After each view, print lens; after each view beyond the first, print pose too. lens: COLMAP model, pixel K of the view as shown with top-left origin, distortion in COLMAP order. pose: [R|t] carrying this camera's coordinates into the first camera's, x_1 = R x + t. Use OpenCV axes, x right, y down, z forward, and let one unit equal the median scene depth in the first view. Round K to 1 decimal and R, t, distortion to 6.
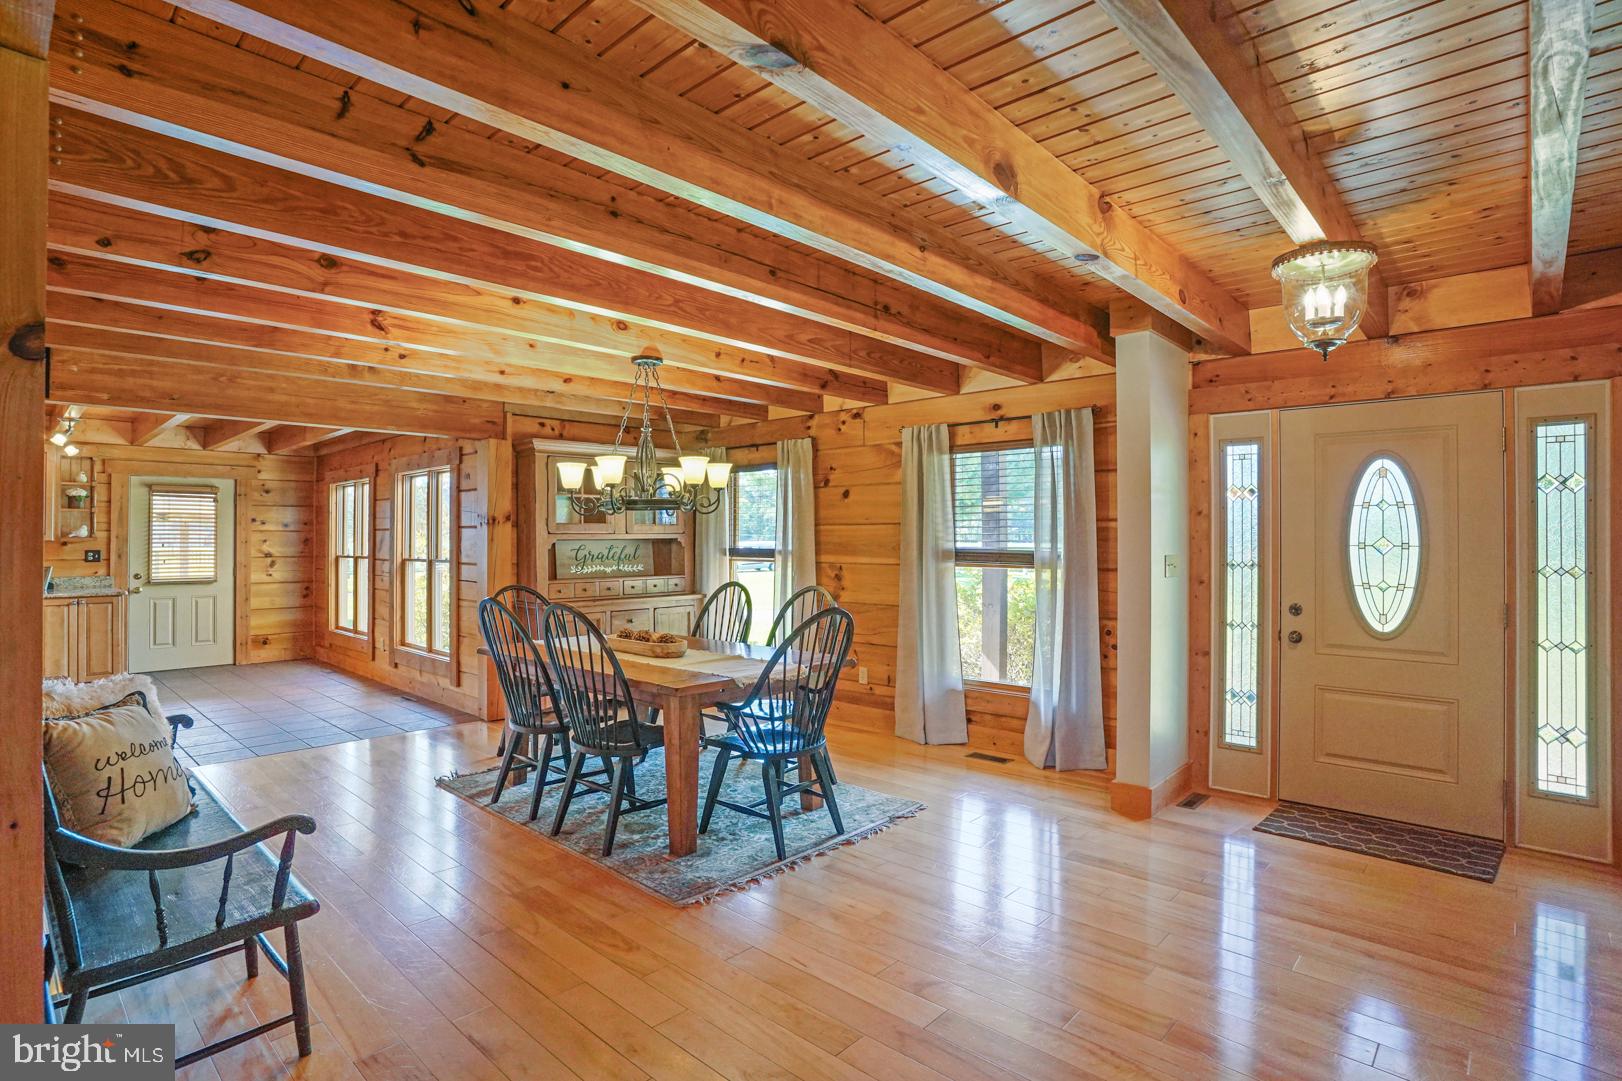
lens RADIAL K [[799.7, 0, 811.0], [0, 799.7, 540.5], [0, 0, 1]] dist [-0.029530, 0.000166]
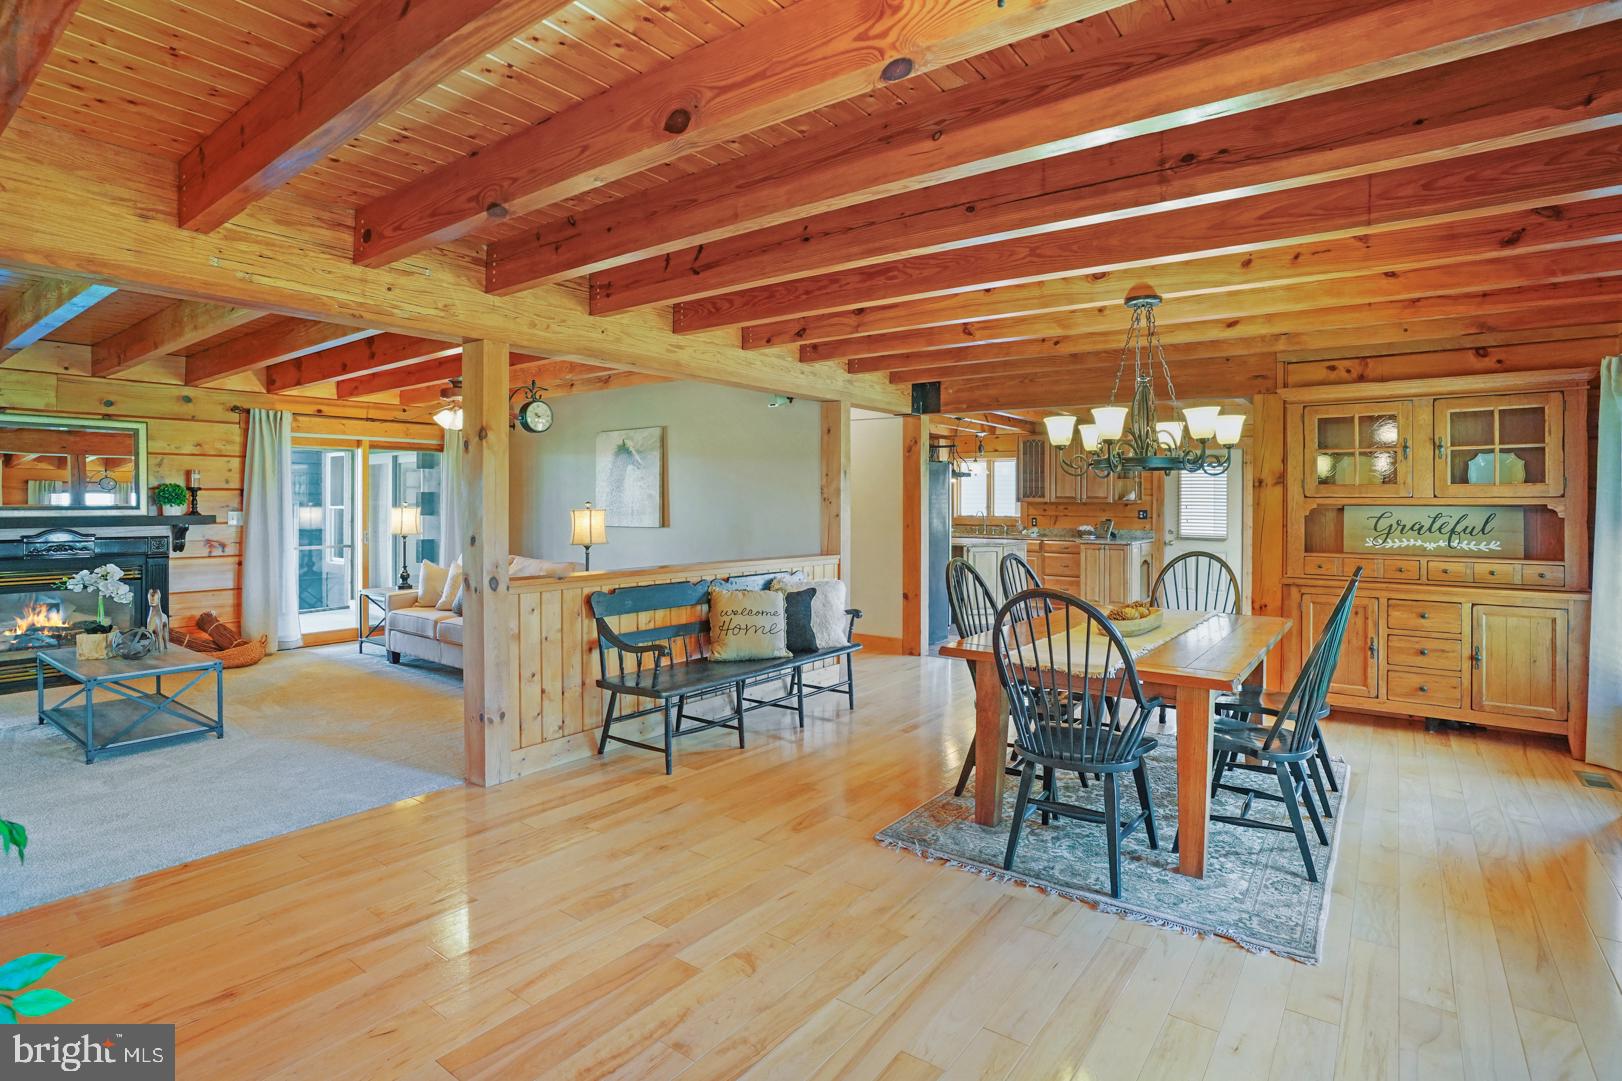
lens RADIAL K [[804.5, 0, 810.6], [0, 804.5, 520.9], [0, 0, 1]] dist [-0.087885, -0.000127]
pose [[0.117396, 0.028042, -0.992689, 0.405775], [-0.006565, 0.999601, 0.027461, -0.002601], [0.993063, 0.003293, 0.117533, 0.352278]]
